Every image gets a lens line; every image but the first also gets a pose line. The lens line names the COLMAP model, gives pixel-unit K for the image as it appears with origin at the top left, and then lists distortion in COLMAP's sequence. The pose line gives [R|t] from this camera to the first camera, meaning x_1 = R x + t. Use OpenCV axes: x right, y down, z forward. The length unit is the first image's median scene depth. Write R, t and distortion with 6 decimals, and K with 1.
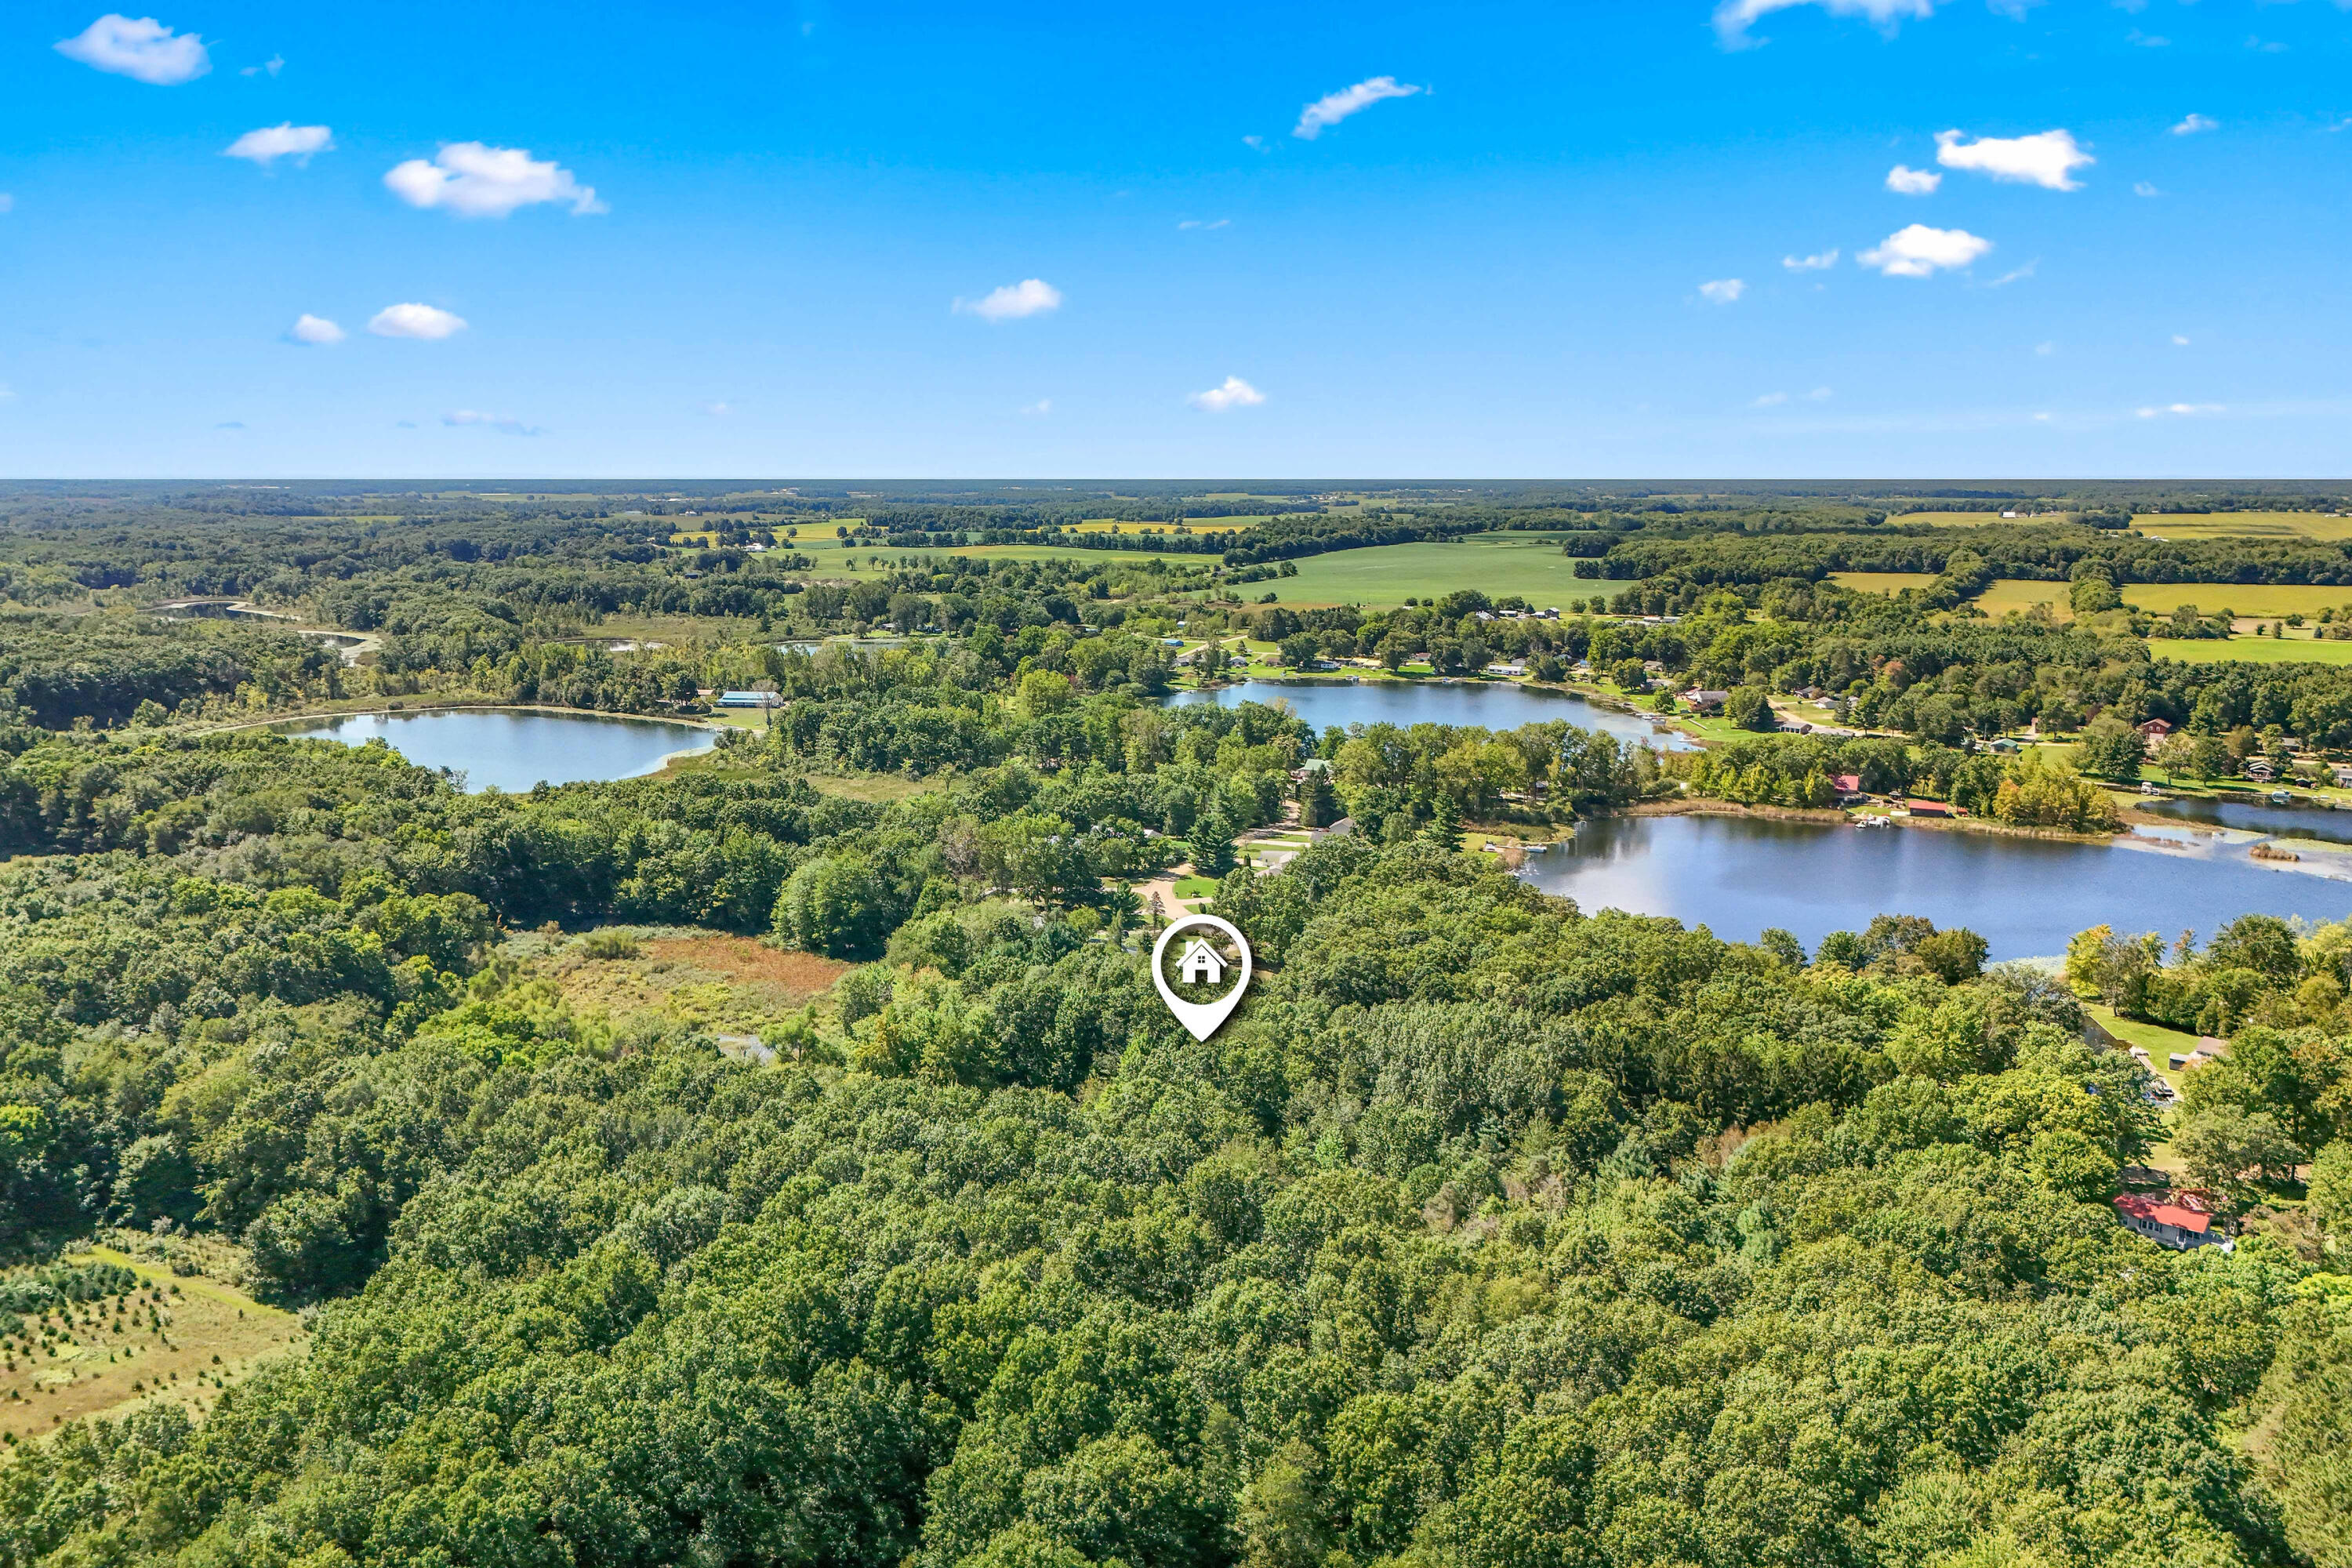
lens RADIAL K [[1740.5, 0, 1176.0], [0, 1740.5, 784.0], [0, 0, 1]] dist [0.055949, -0.046815]
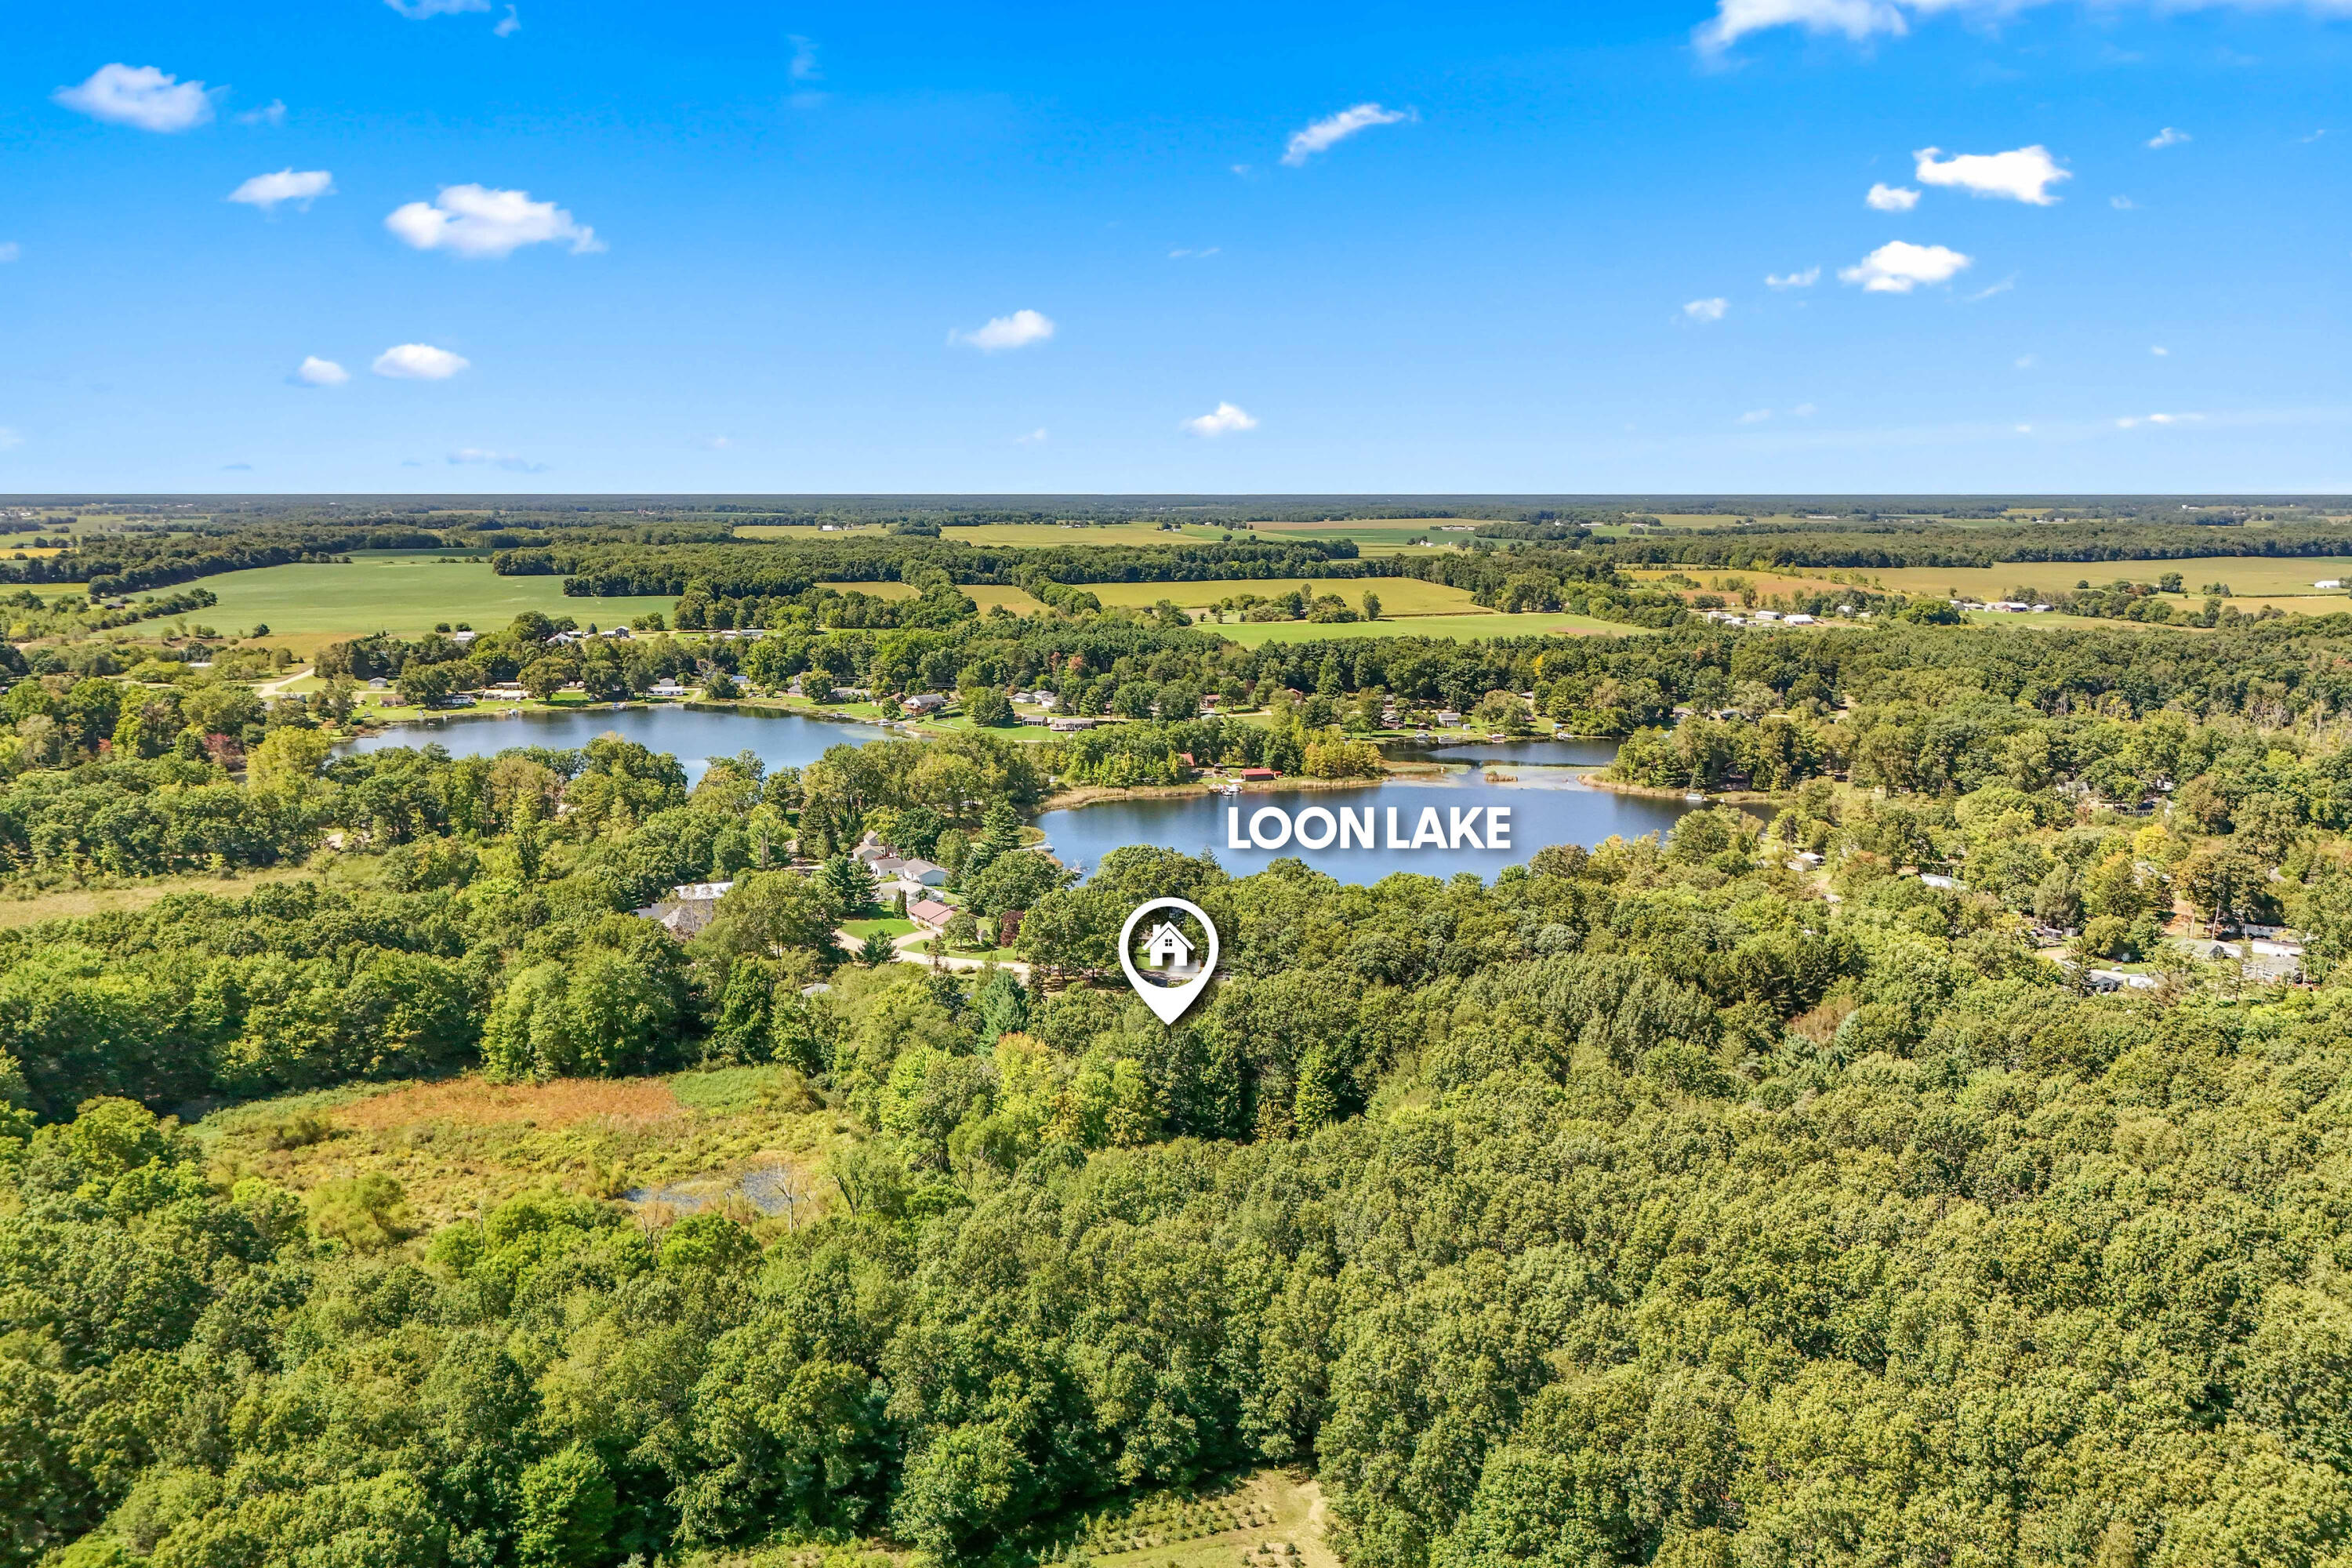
lens RADIAL K [[1707.4, 0, 1173.9], [0, 1707.4, 763.6], [0, 0, 1]] dist [0.163739, -0.309309]
pose [[0.779715, -0.102791, 0.617639, -0.328831], [0.113613, 0.993284, 0.021883, -0.024631], [-0.615740, 0.053109, 0.786157, 0.123317]]
